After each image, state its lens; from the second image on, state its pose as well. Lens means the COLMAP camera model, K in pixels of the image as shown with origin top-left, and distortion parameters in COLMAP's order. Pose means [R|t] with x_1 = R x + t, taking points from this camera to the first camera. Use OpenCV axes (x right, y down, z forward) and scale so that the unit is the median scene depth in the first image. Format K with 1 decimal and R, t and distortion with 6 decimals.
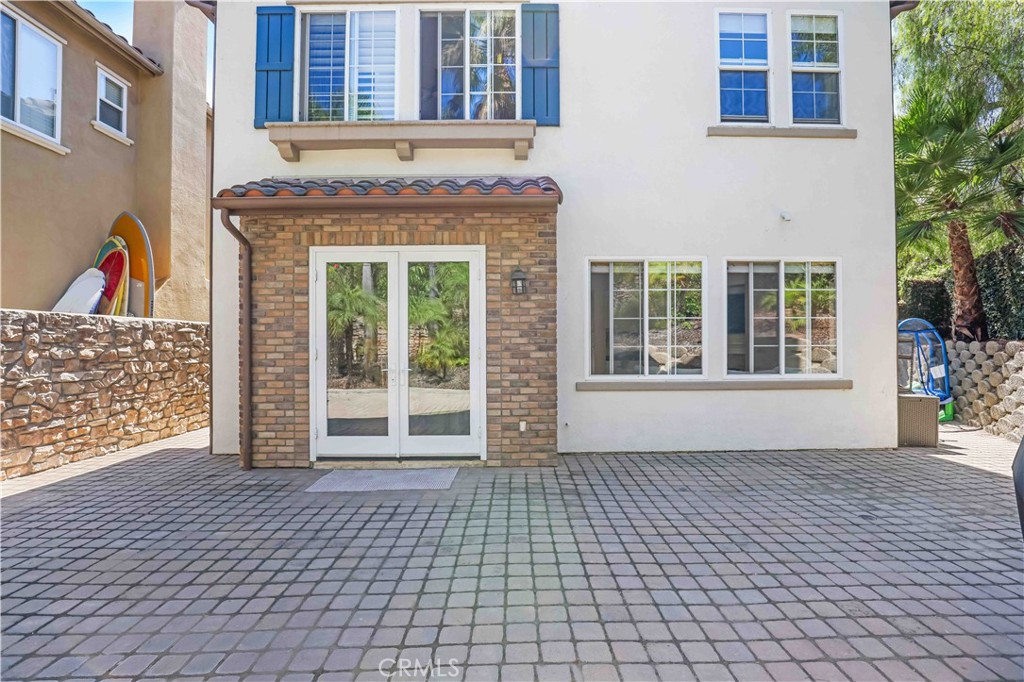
lens RADIAL K [[481.5, 0, 521.3], [0, 481.5, 342.5], [0, 0, 1]] dist [-0.024718, 0.000320]
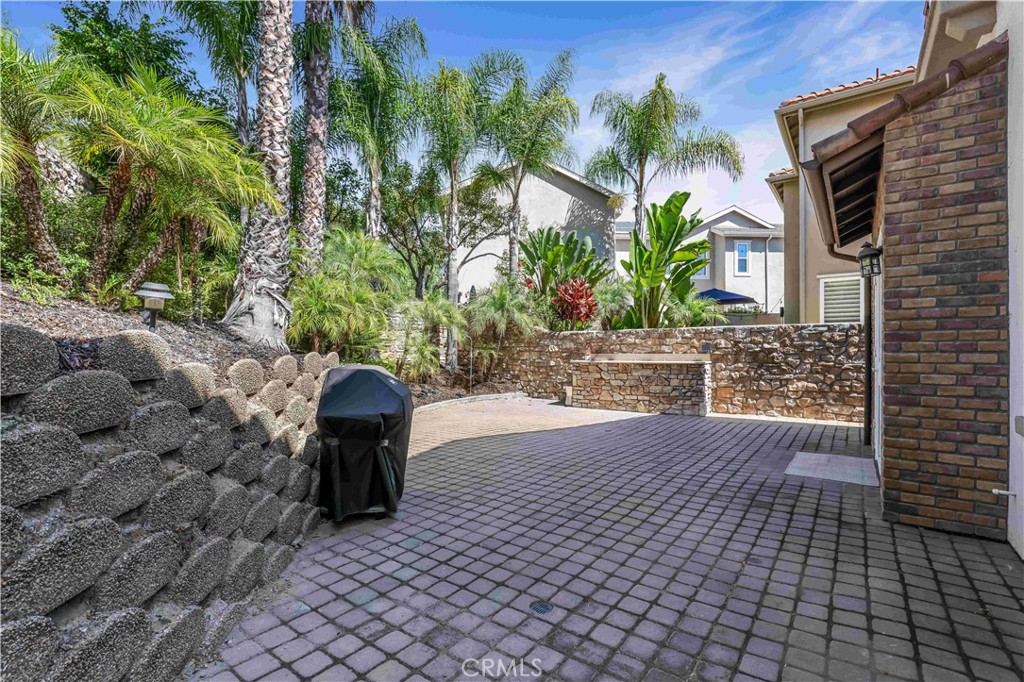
lens RADIAL K [[481.5, 0, 513.6], [0, 481.5, 345.0], [0, 0, 1]] dist [-0.024718, 0.000320]
pose [[-0.614308, 0.001091, -0.789065, 1.118319], [0.012681, 0.999884, -0.008490, 0.010360], [0.788964, -0.015222, -0.614251, 1.210175]]
